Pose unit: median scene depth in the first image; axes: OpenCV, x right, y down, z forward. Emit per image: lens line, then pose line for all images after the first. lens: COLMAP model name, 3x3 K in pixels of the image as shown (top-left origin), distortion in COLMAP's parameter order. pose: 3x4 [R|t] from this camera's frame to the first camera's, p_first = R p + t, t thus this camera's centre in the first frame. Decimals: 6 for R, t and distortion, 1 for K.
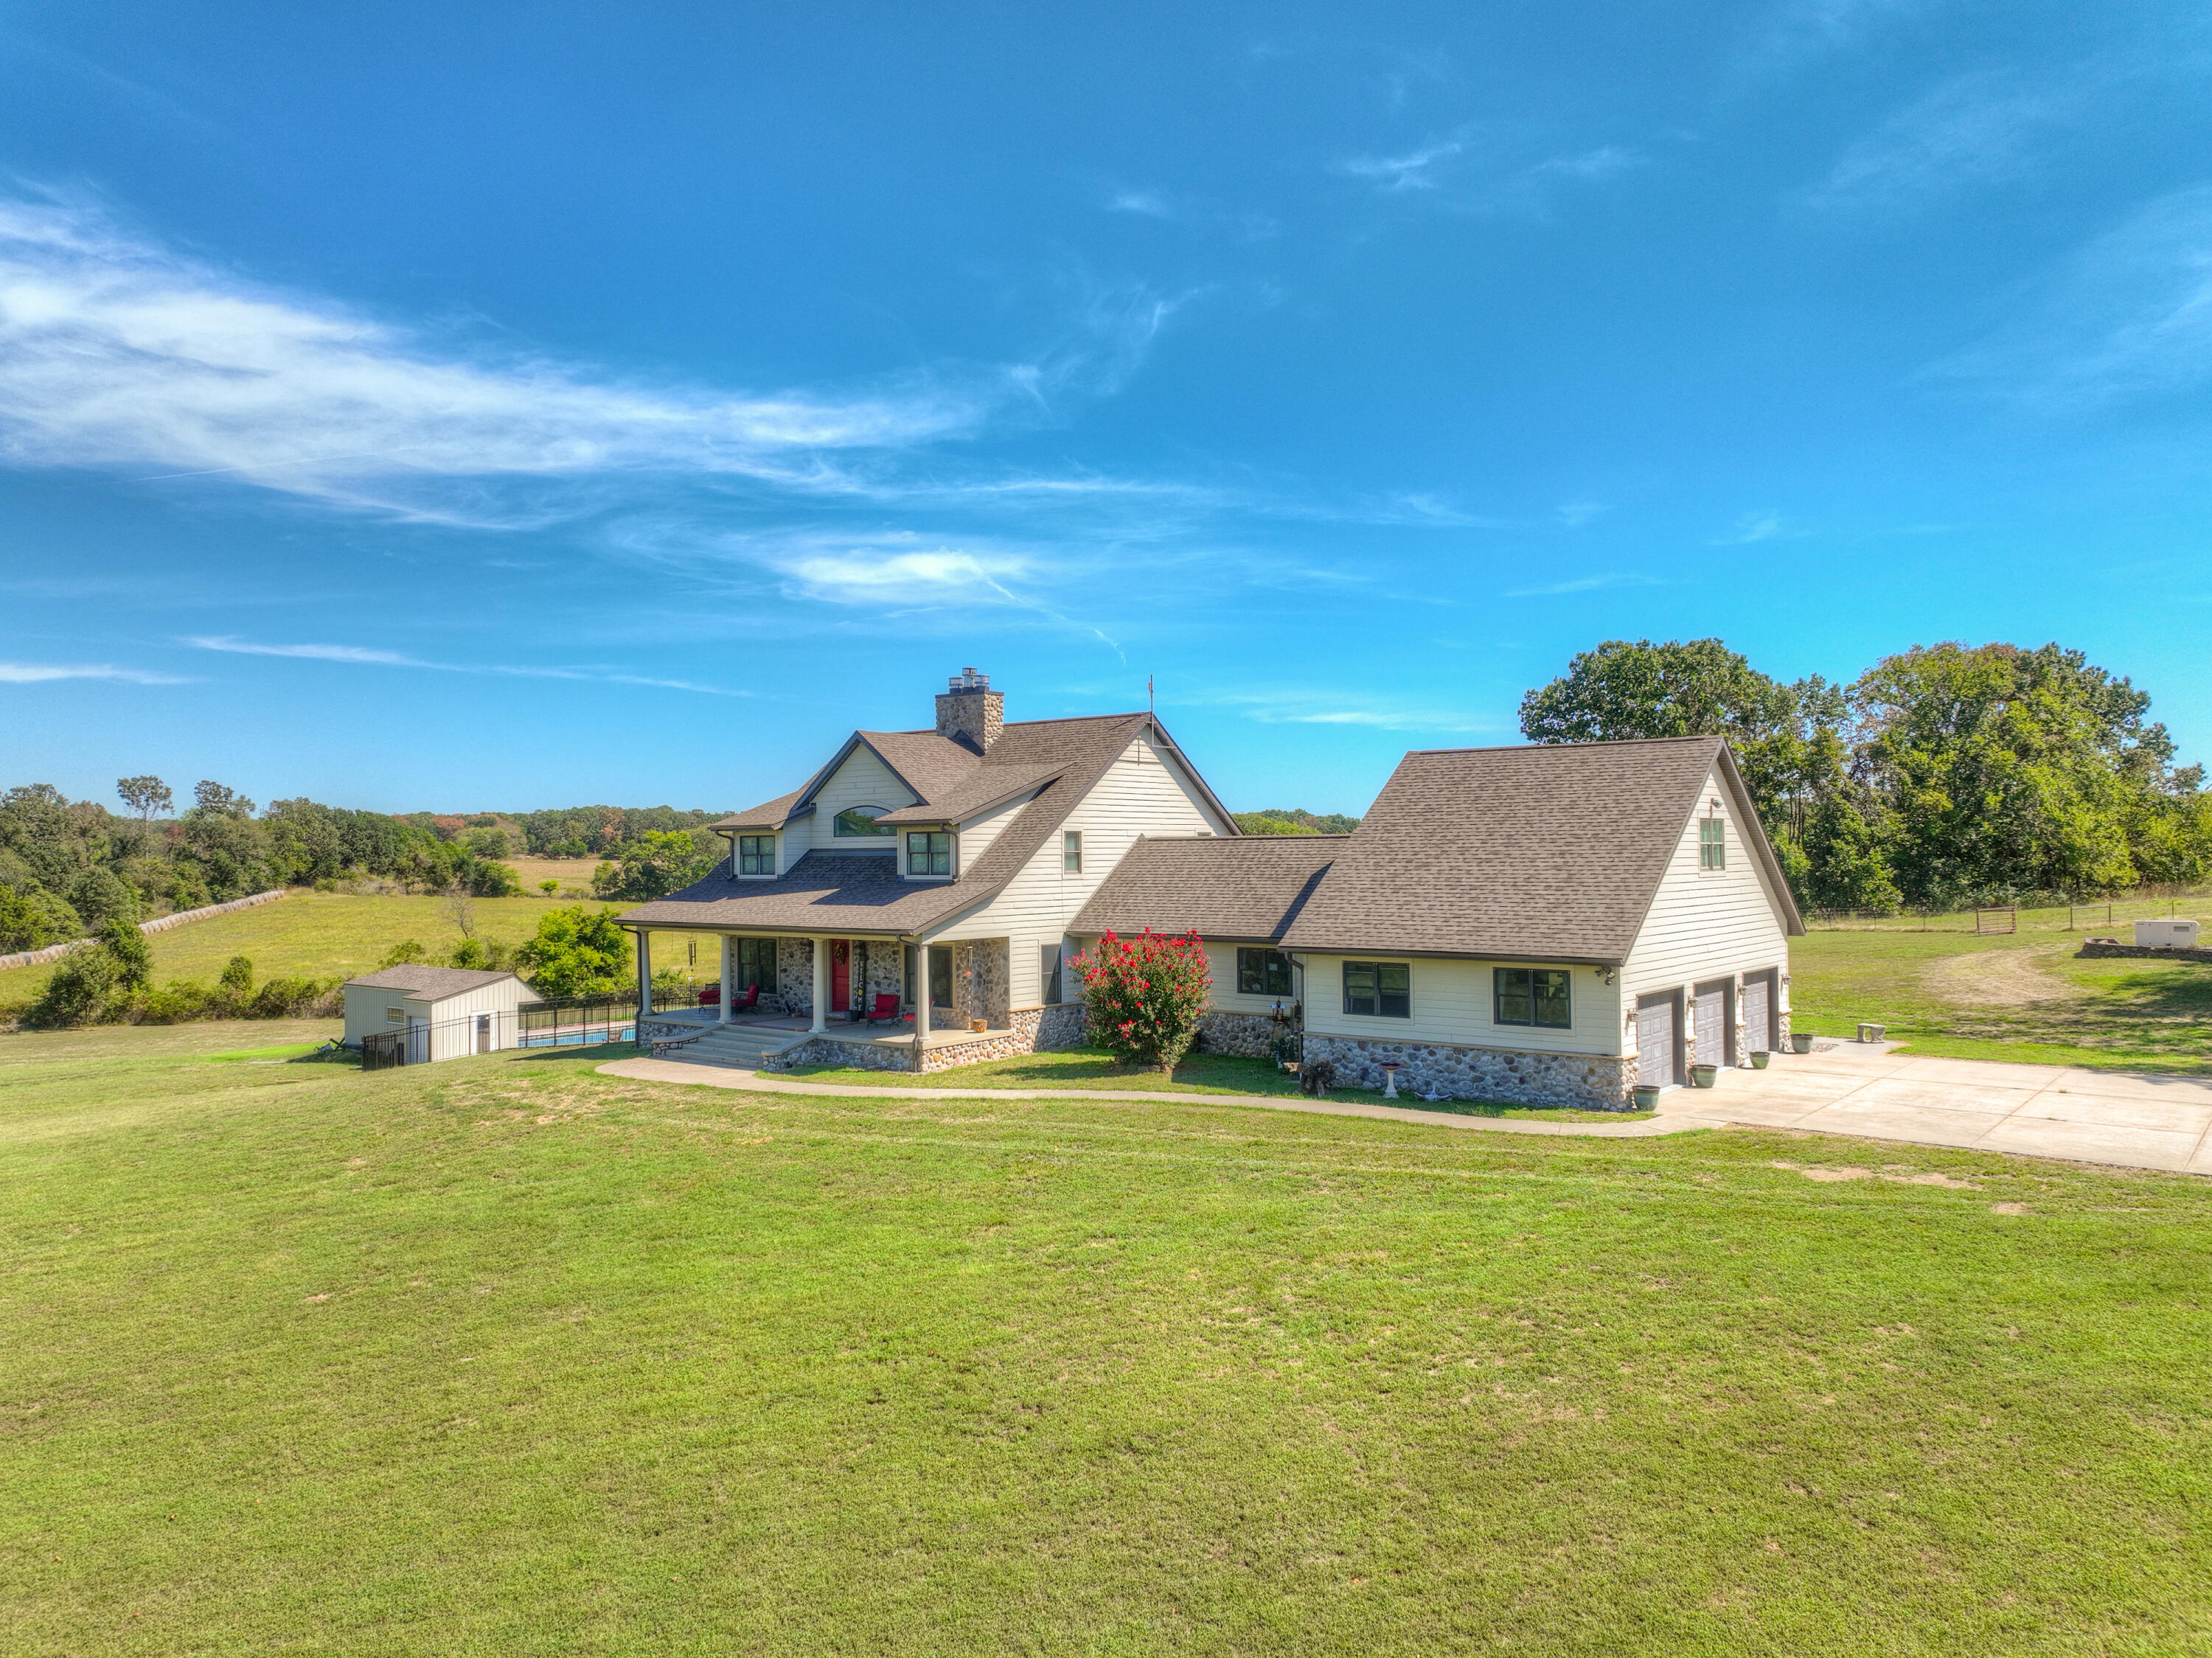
lens RADIAL K [[1533.5, 0, 1114.1], [0, 1533.5, 835.2], [0, 0, 1]] dist [0.001944, 0.006914]
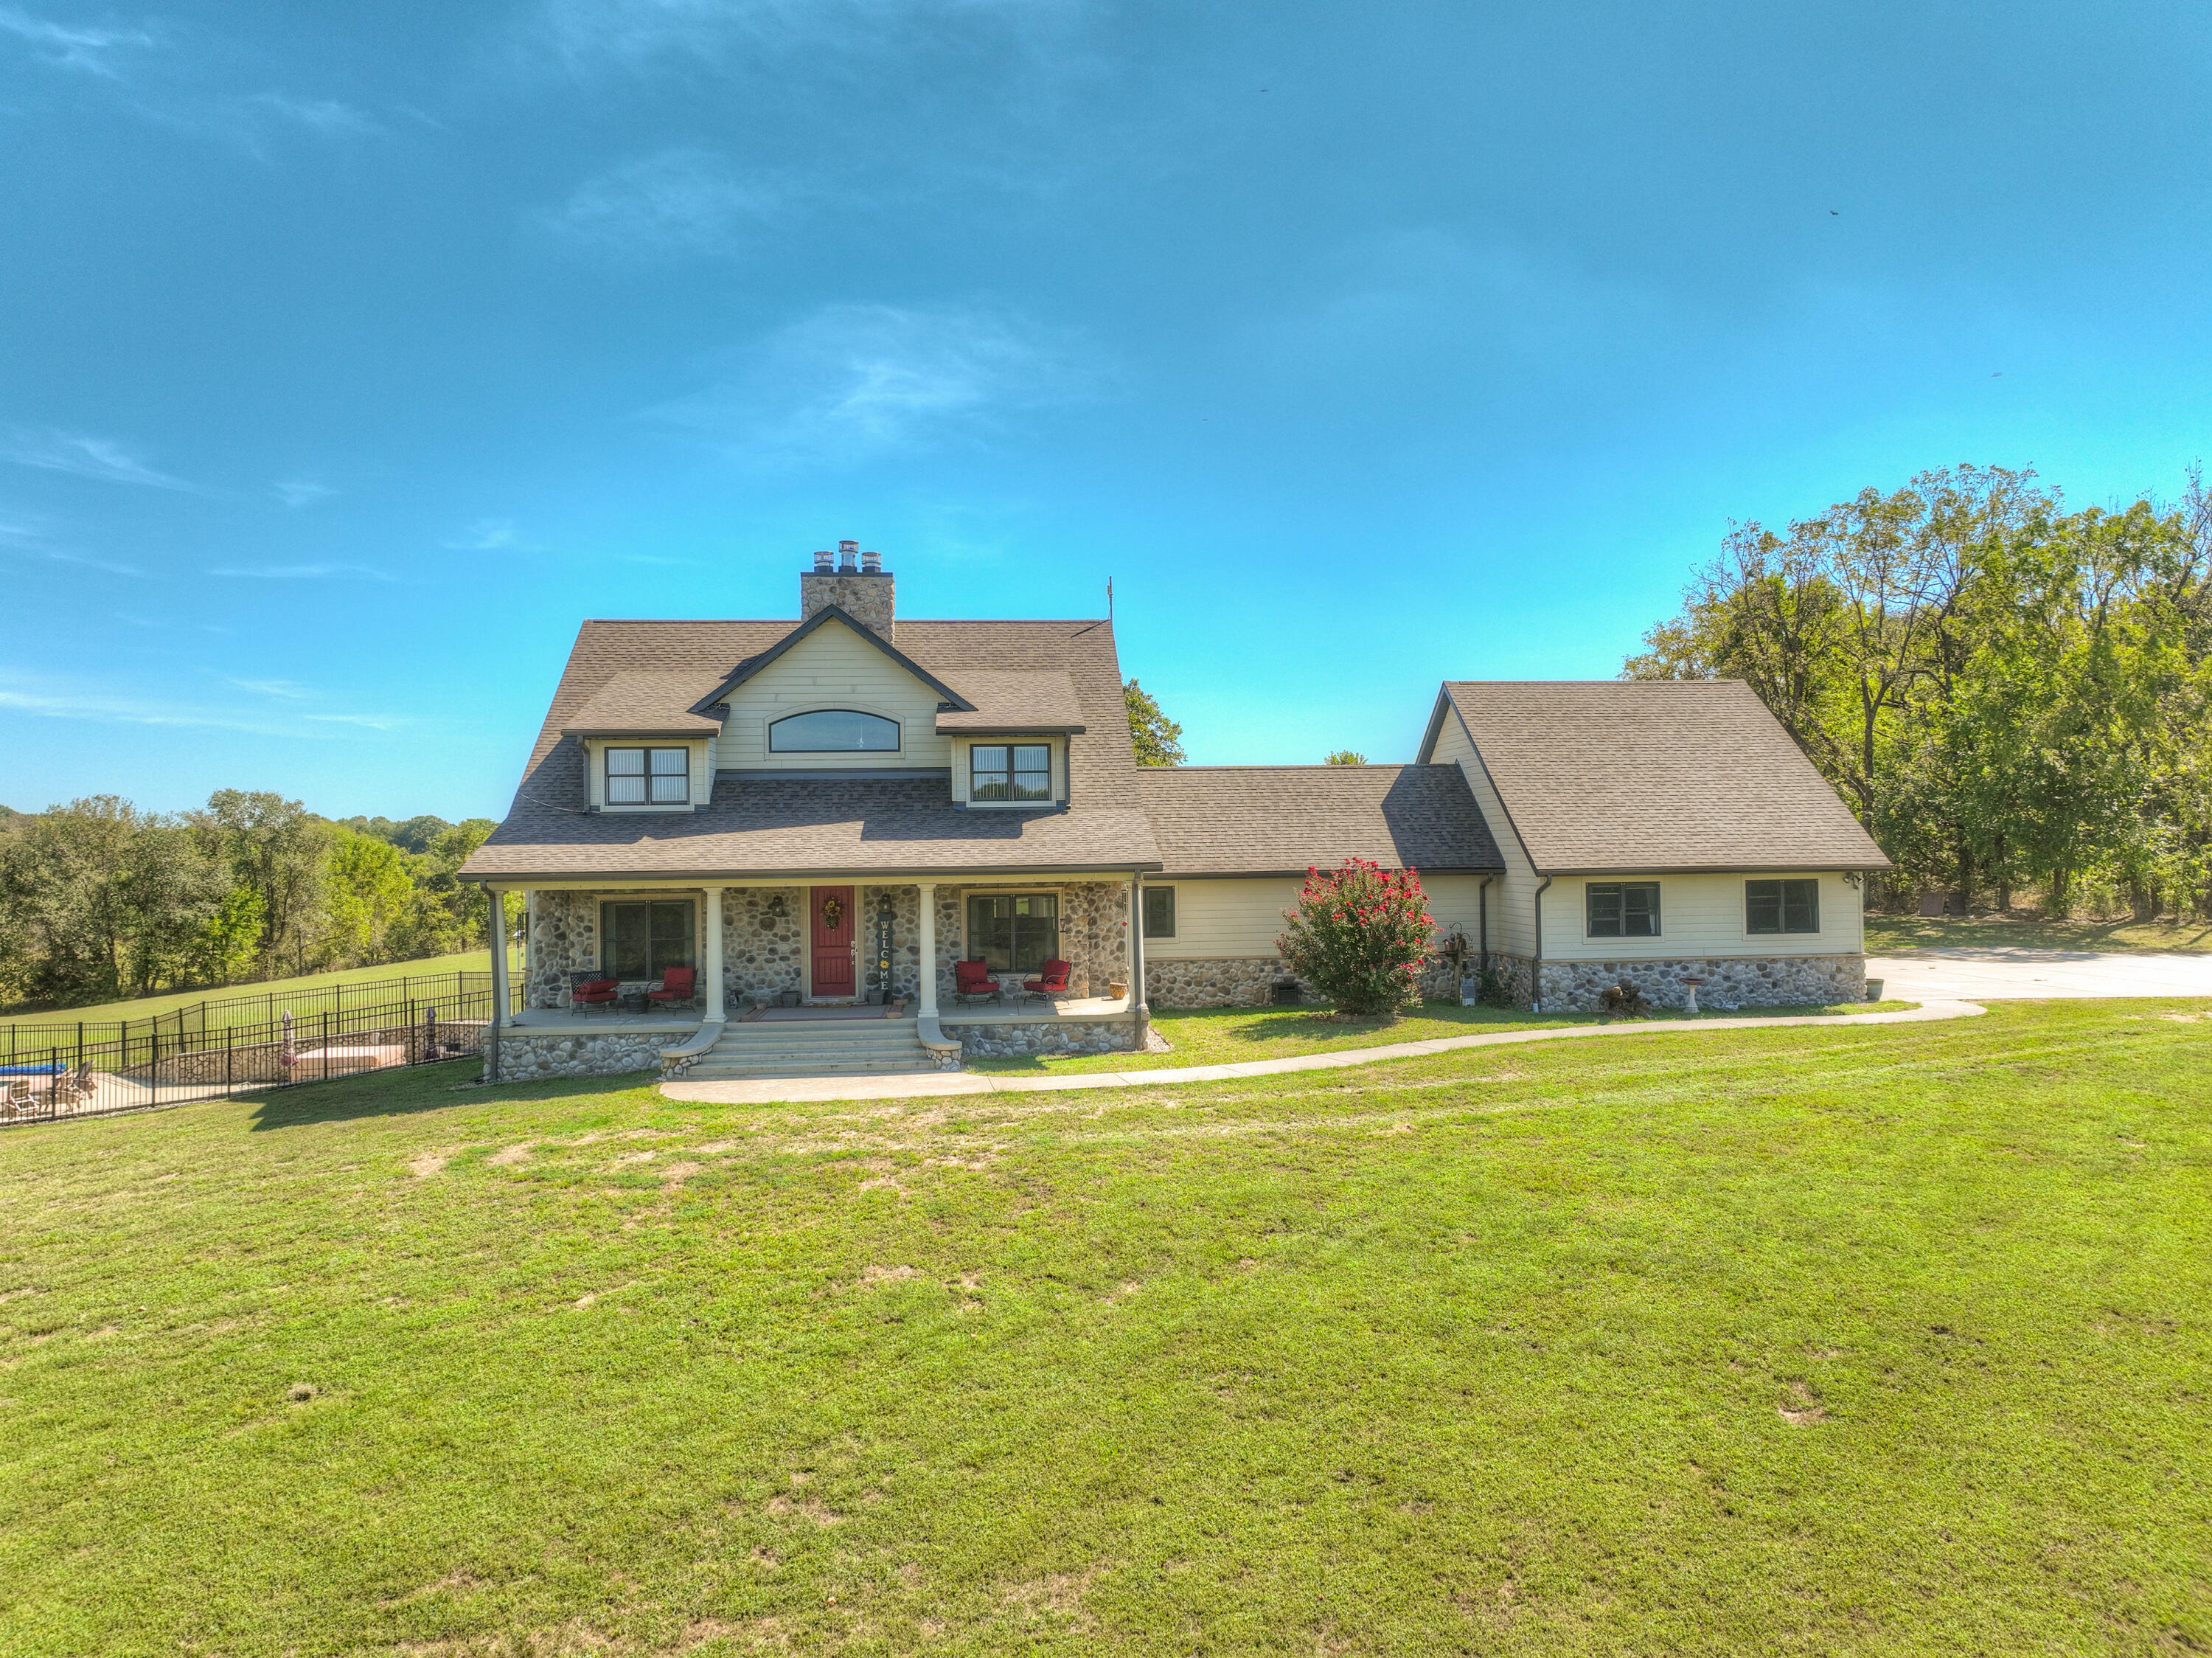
lens RADIAL K [[1568.6, 0, 1106.0], [0, 1568.6, 829.0], [0, 0, 1]] dist [-0.010004, 0.032281]
pose [[0.716831, 0.007923, 0.697202, -0.767189], [0.000017, 0.999935, -0.011381, 0.059711], [-0.697247, 0.008170, 0.716784, 0.504861]]
